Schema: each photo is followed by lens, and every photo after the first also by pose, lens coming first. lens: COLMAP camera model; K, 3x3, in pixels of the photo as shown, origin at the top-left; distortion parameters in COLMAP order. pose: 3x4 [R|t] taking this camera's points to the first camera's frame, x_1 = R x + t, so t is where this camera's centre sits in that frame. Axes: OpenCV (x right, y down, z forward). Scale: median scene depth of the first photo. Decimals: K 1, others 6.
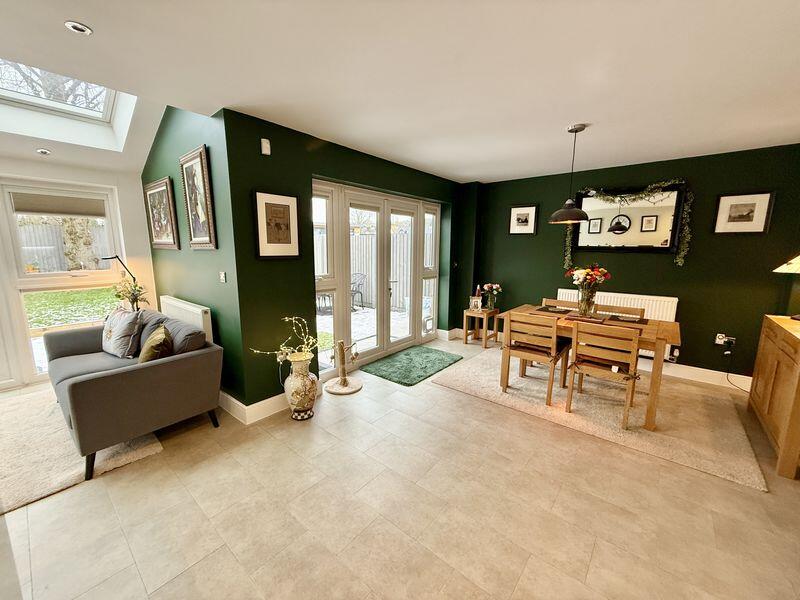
lens RADIAL K [[319.8, 0, 400.0], [0, 319.8, 298.8], [0, 0, 1]] dist [-0.001843, 0.000324]
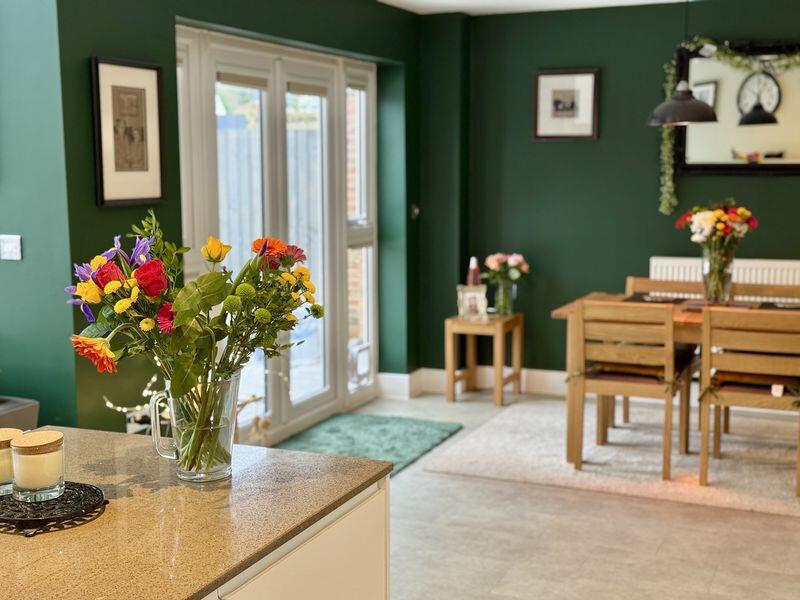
lens RADIAL K [[1120.1, 0, 400.5], [0, 1120.1, 300.3], [0, 0, 1]] dist [0.087297, 0.000000]
pose [[0.956281, -0.047572, 0.288555, -0.360446], [0.057035, 0.998072, -0.024470, 0.055109], [-0.286835, 0.039858, 0.957150, -0.490354]]
